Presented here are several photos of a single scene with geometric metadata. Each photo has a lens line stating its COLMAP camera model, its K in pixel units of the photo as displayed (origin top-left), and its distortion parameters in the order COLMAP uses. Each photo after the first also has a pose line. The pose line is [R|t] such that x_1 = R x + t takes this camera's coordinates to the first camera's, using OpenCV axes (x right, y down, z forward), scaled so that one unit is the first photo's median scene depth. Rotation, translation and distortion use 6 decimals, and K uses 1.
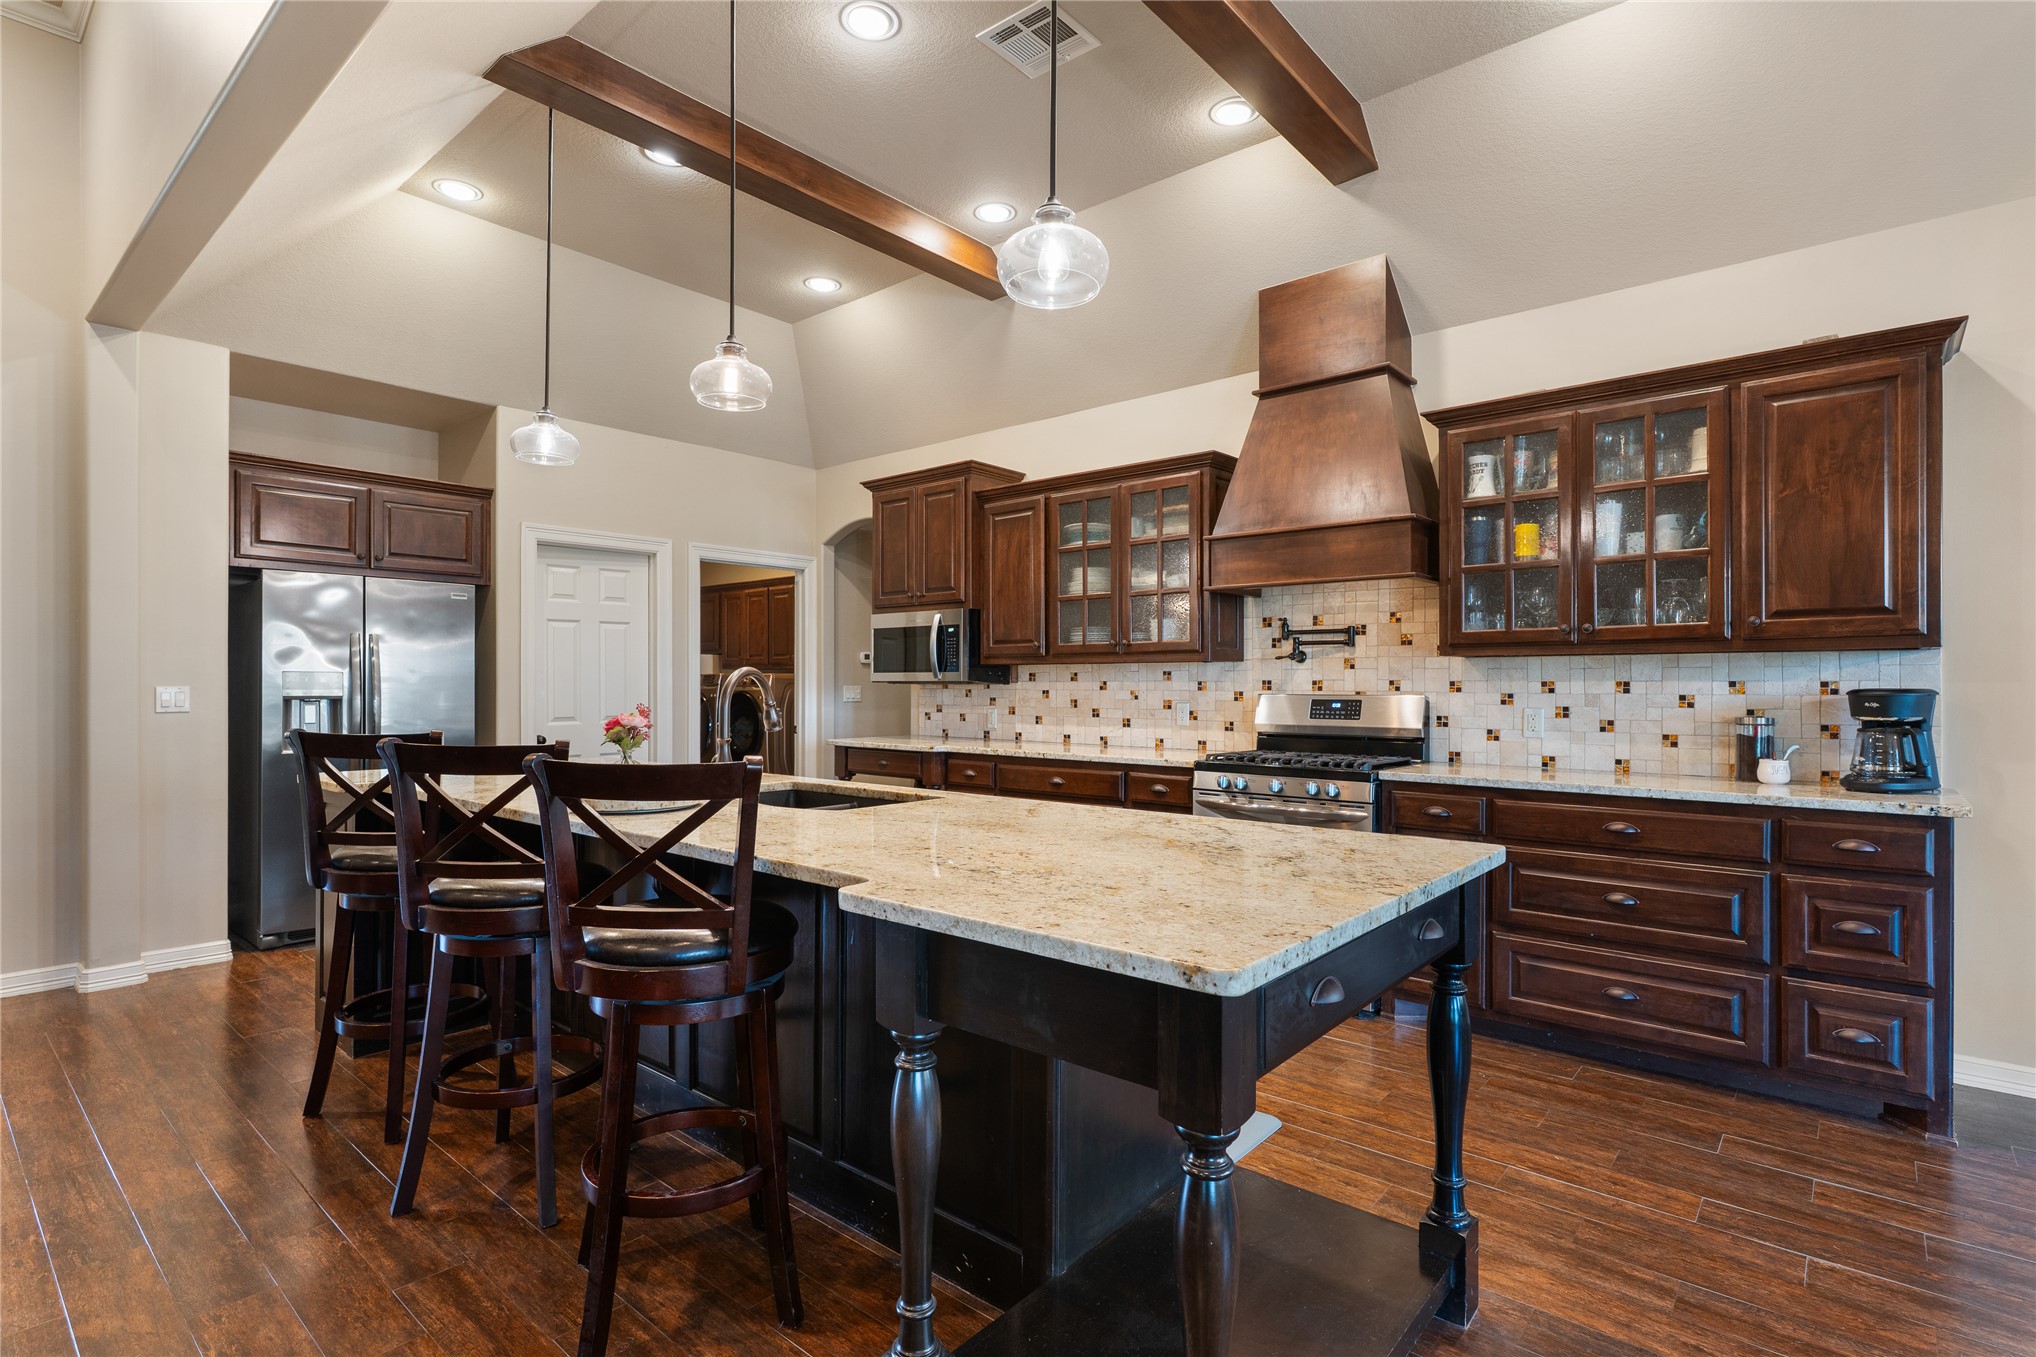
lens RADIAL K [[971.8, 0, 1013.6], [0, 971.8, 689.2], [0, 0, 1]] dist [0.002904, -0.001115]
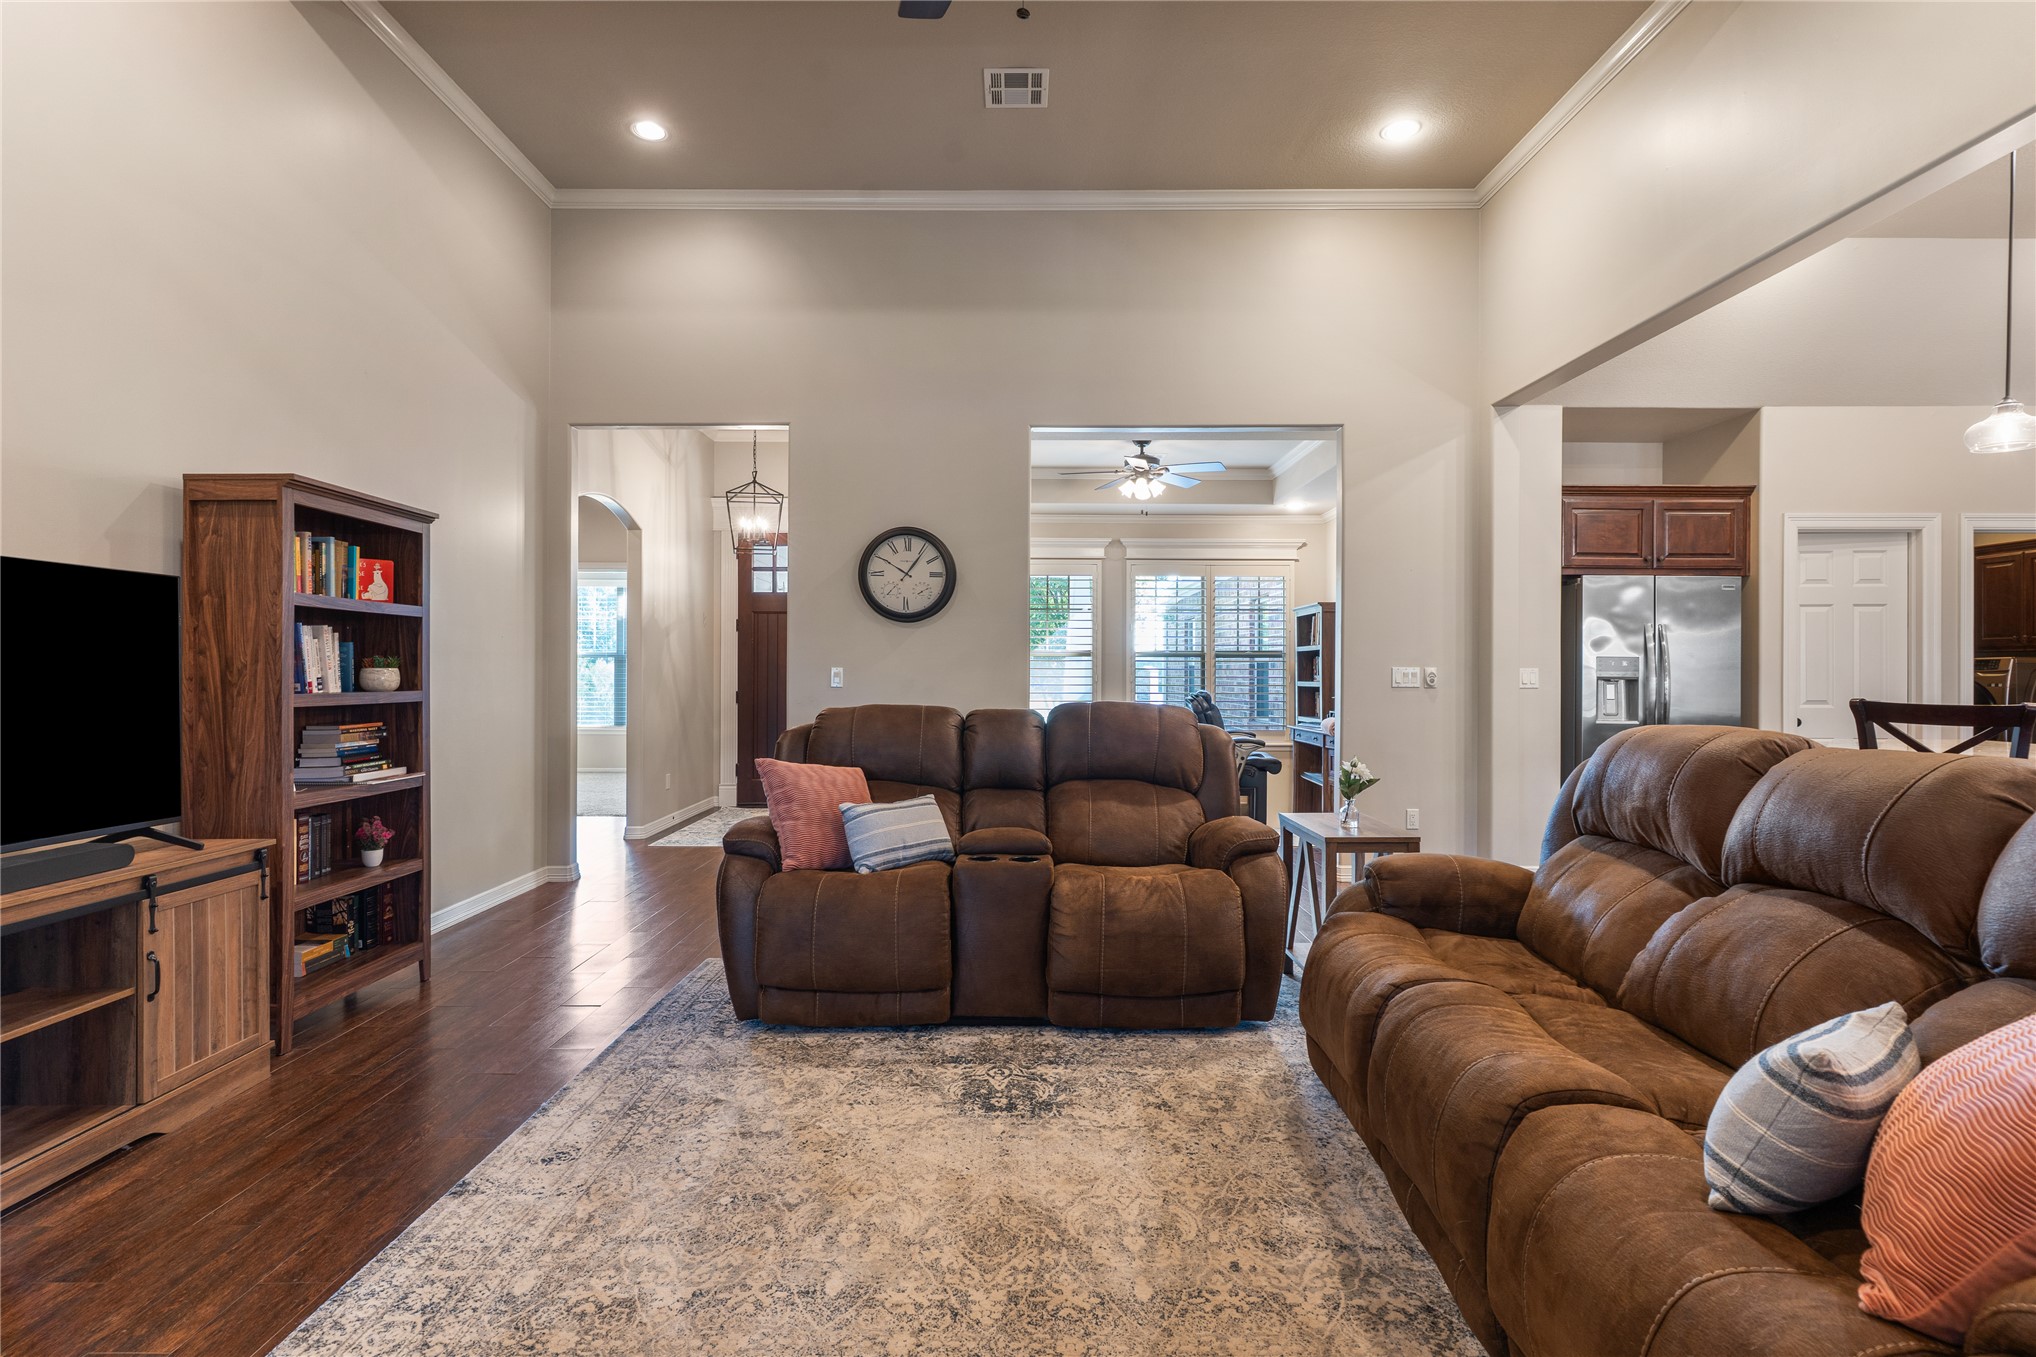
lens RADIAL K [[971.8, 0, 1017.8], [0, 971.8, 671.1], [0, 0, 1]] dist [0.002904, -0.001115]
pose [[0.655585, 0.000311, -0.755121, -0.320881], [-0.006462, 0.999966, -0.005198, 0.011639], [0.755093, 0.008288, 0.655565, -0.388994]]
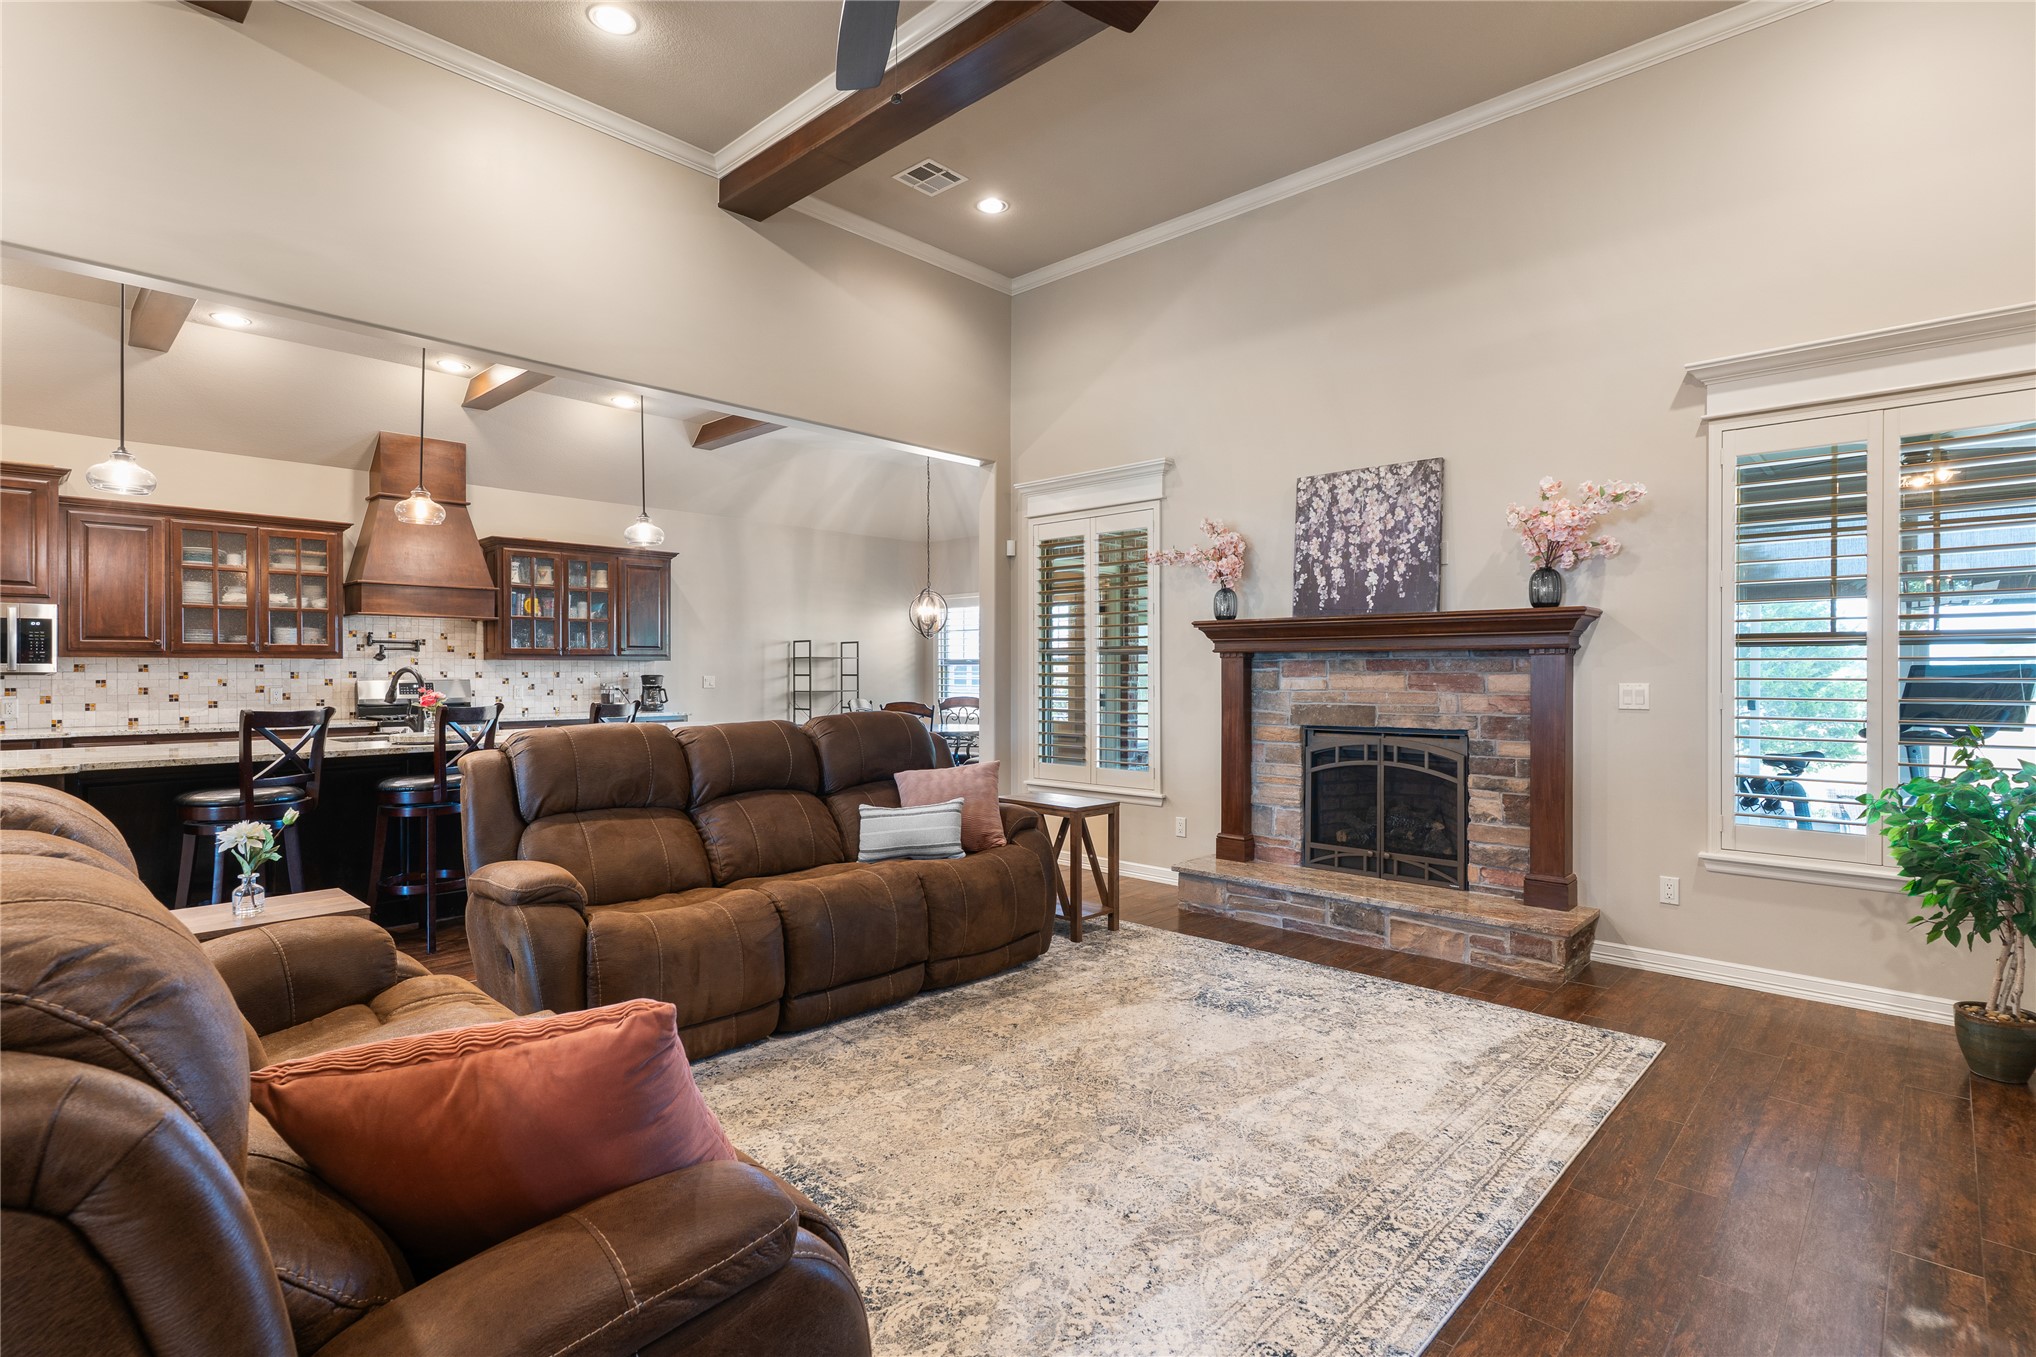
lens RADIAL K [[971.8, 0, 1013.5], [0, 971.8, 677.9], [0, 0, 1]] dist [0.002904, -0.001115]
pose [[0.049254, -0.008887, 0.998747, -1.336886], [0.003754, 0.999955, 0.008712, -0.009409], [-0.998779, 0.003320, 0.049285, -0.128393]]
